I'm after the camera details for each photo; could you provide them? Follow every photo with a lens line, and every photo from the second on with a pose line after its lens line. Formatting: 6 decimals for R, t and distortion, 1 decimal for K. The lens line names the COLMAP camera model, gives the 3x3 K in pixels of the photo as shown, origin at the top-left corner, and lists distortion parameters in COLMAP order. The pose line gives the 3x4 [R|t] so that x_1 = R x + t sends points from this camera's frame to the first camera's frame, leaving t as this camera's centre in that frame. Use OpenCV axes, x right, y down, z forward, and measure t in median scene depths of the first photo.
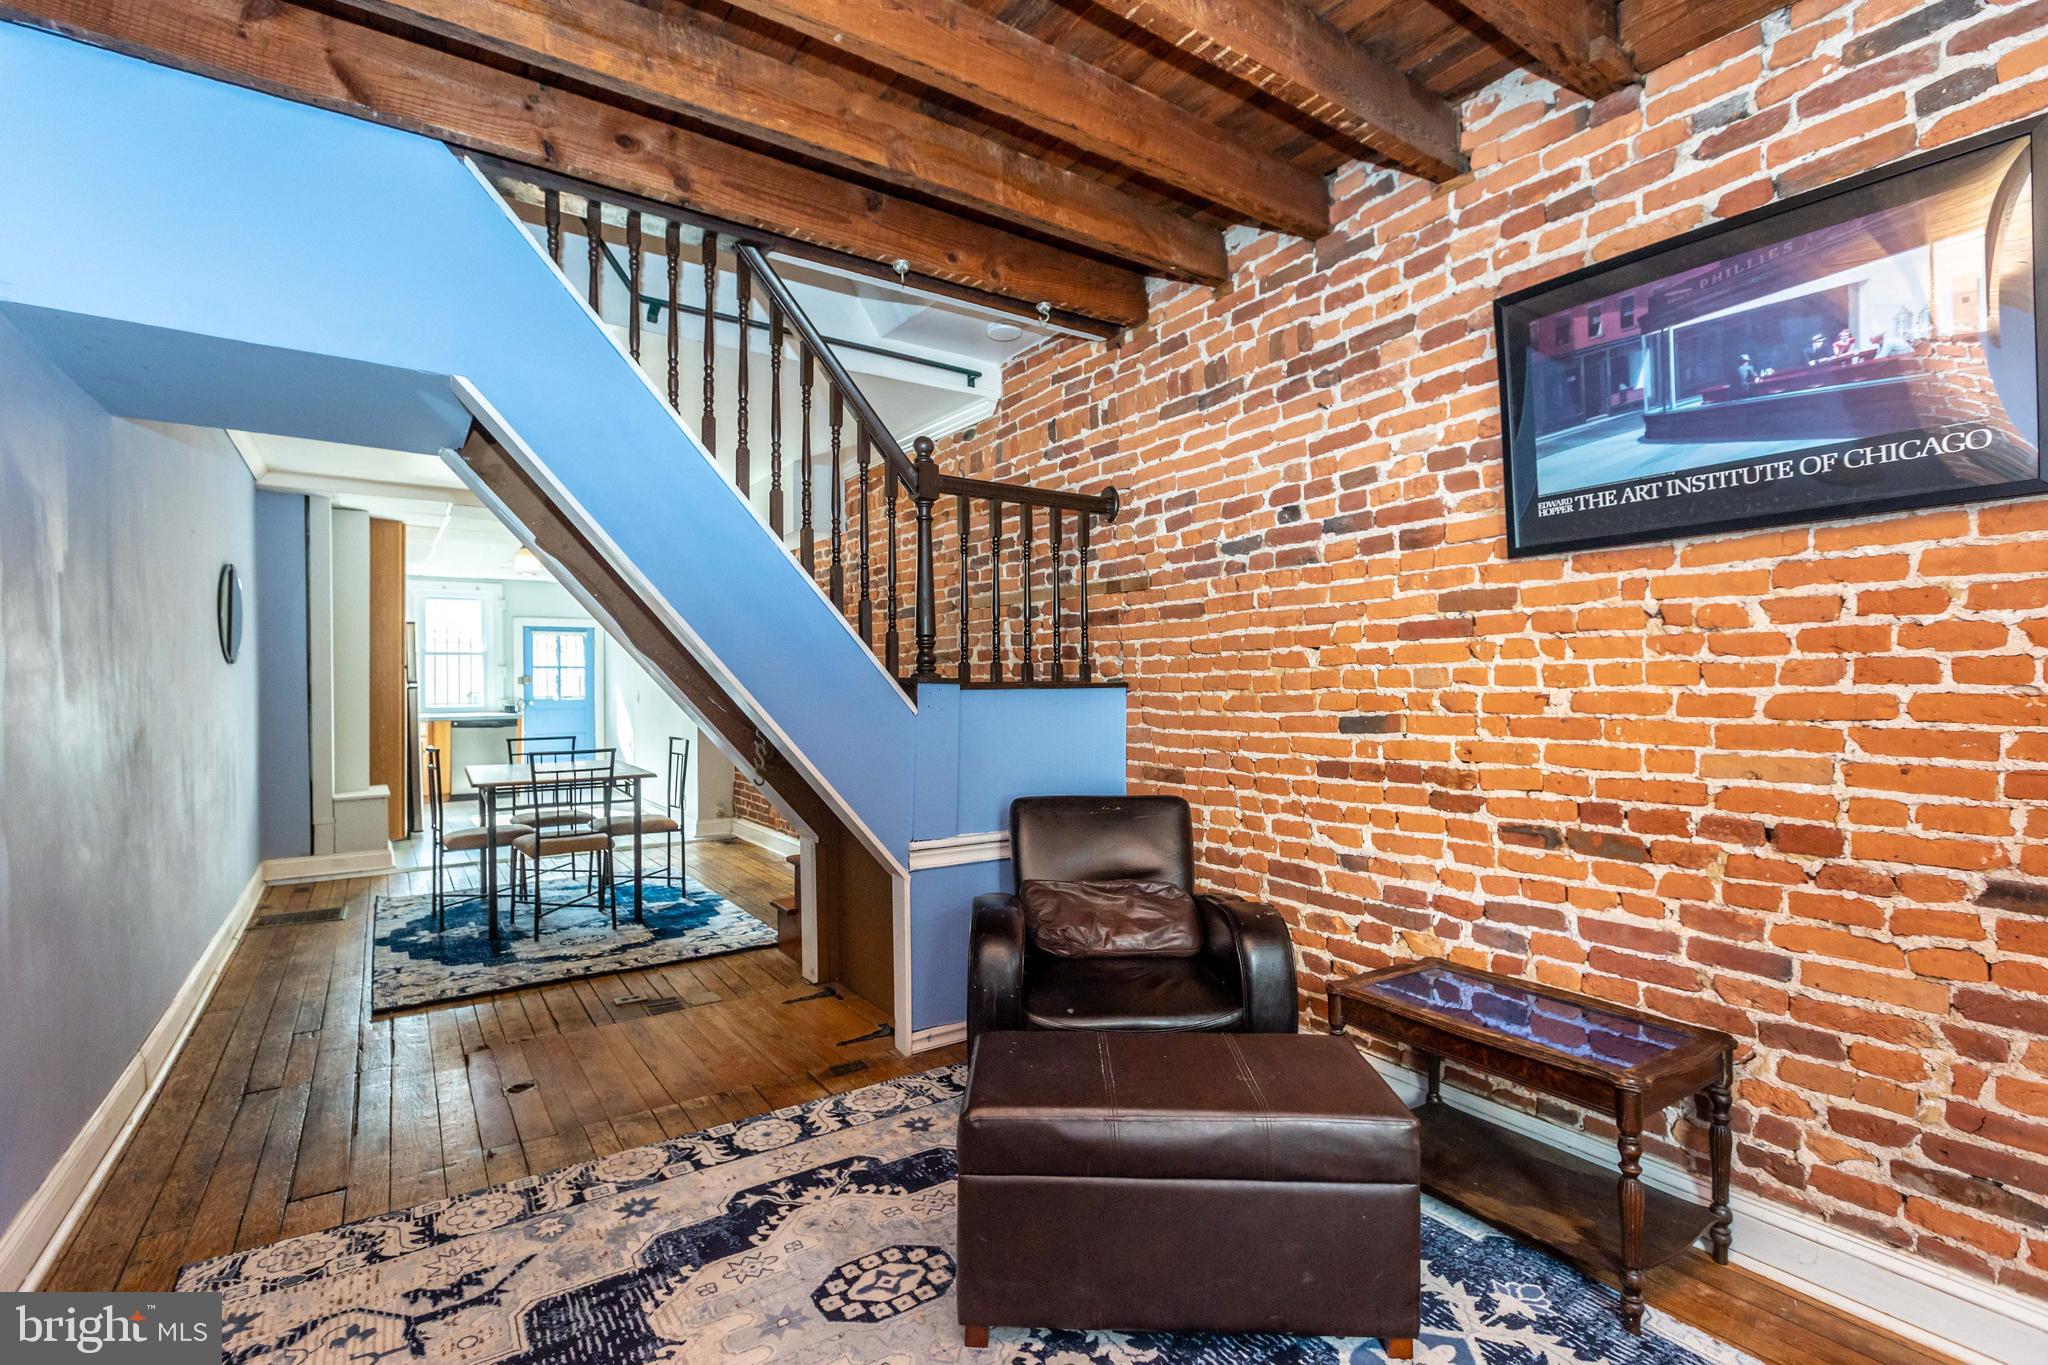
lens RADIAL K [[906.4, 0, 1024.0], [0, 906.4, 682.5], [0, 0, 1]] dist [0.001448, -0.000495]
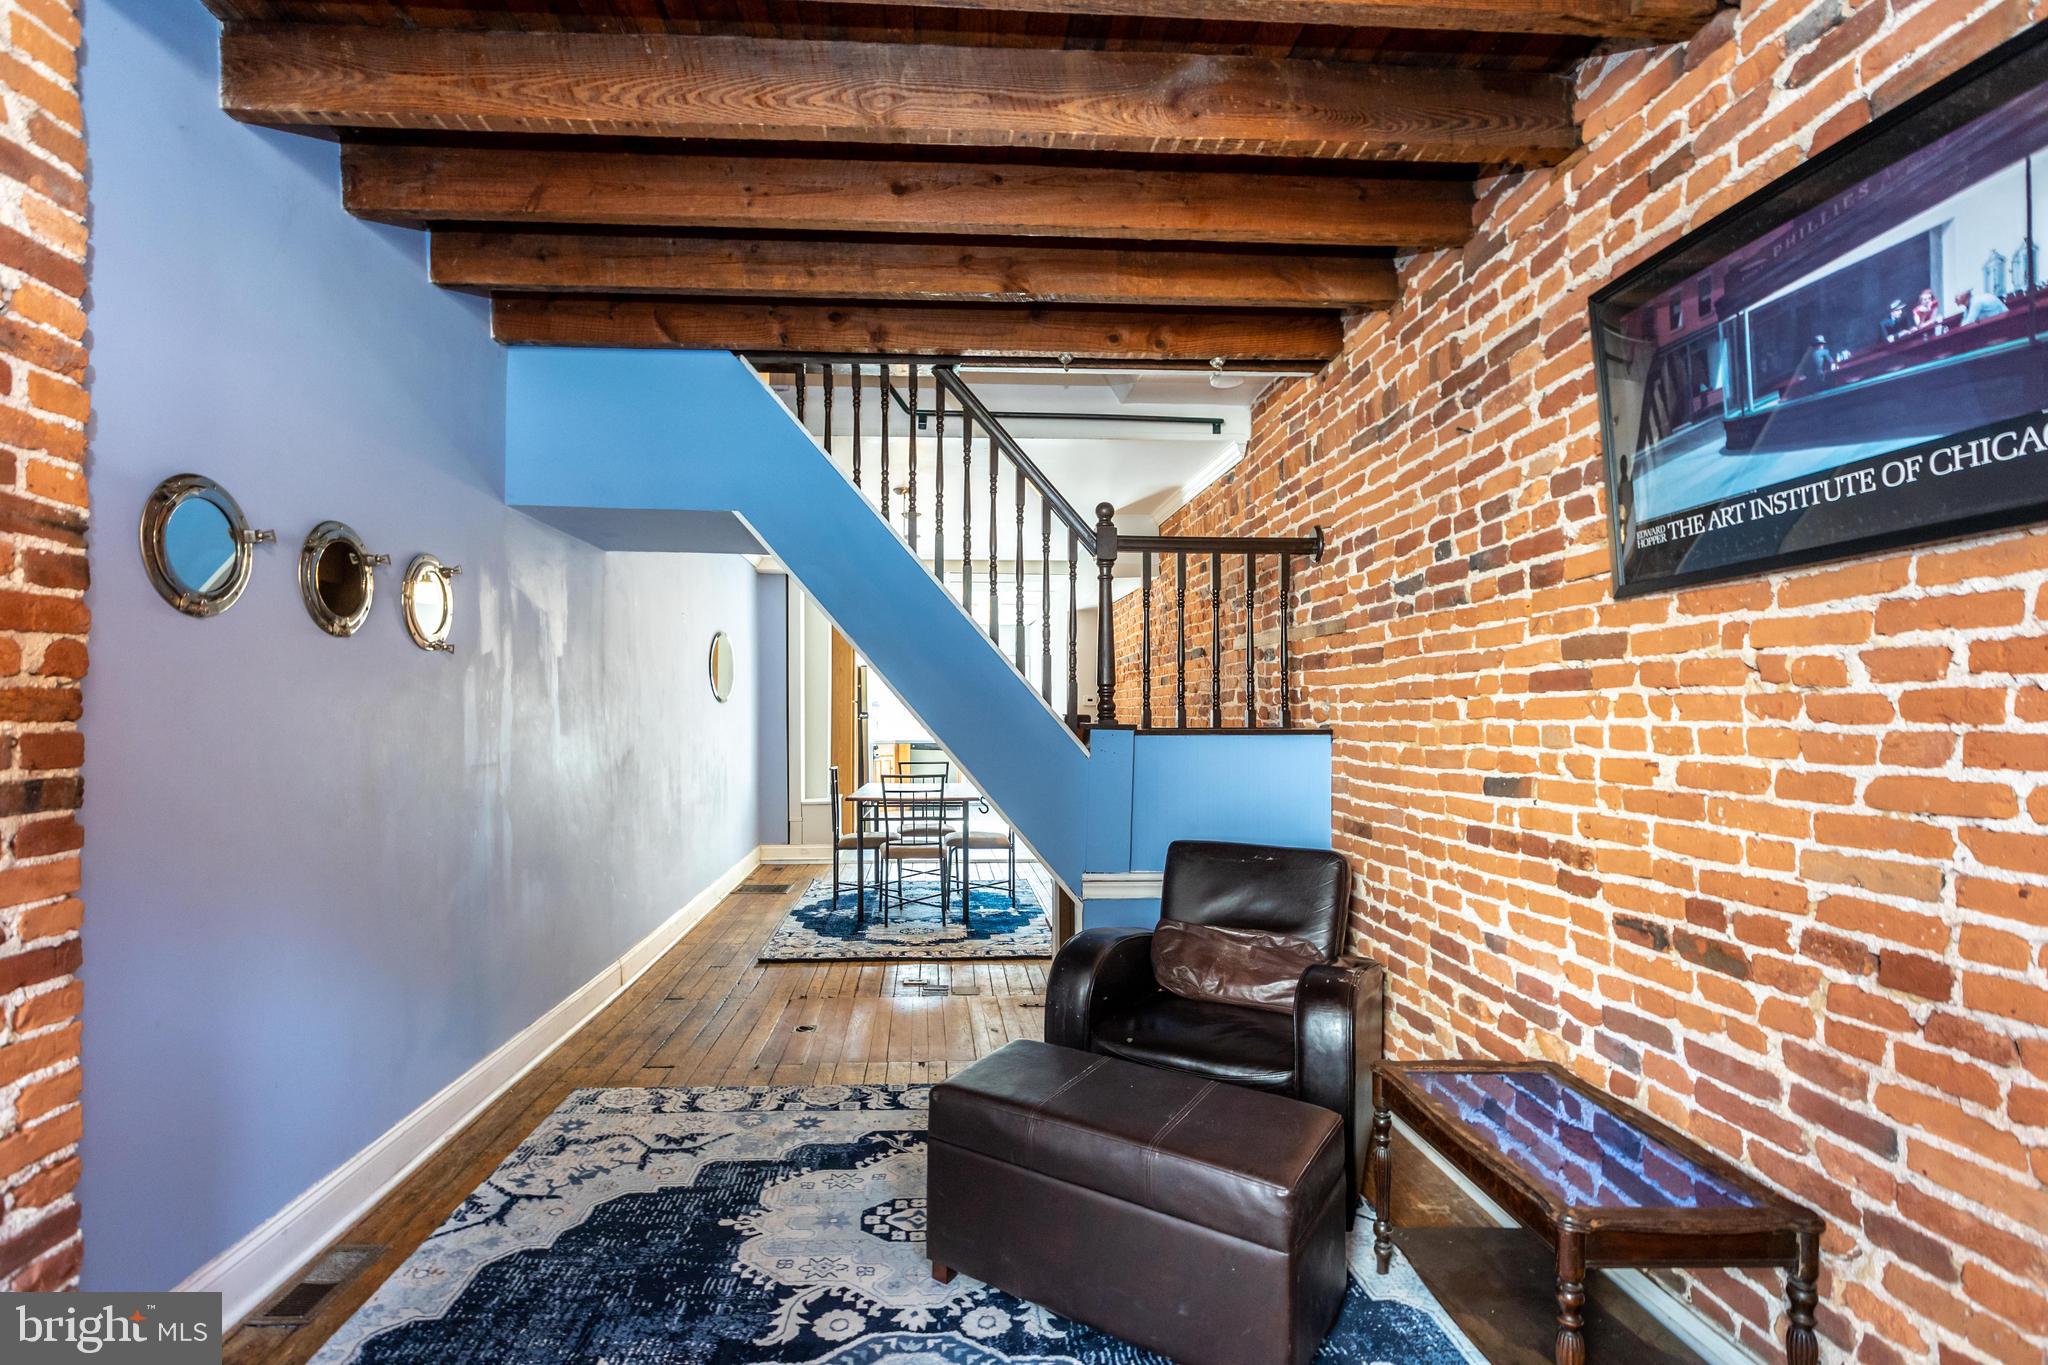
lens RADIAL K [[942.6, 0, 1013.9], [0, 942.6, 701.0], [0, 0, 1]] dist [0.001160, -0.001312]
pose [[0.856081, 0.001702, -0.516839, 0.535370], [-0.005414, 0.999969, -0.005676, -0.035494], [0.516814, 0.007657, 0.856064, -0.035872]]
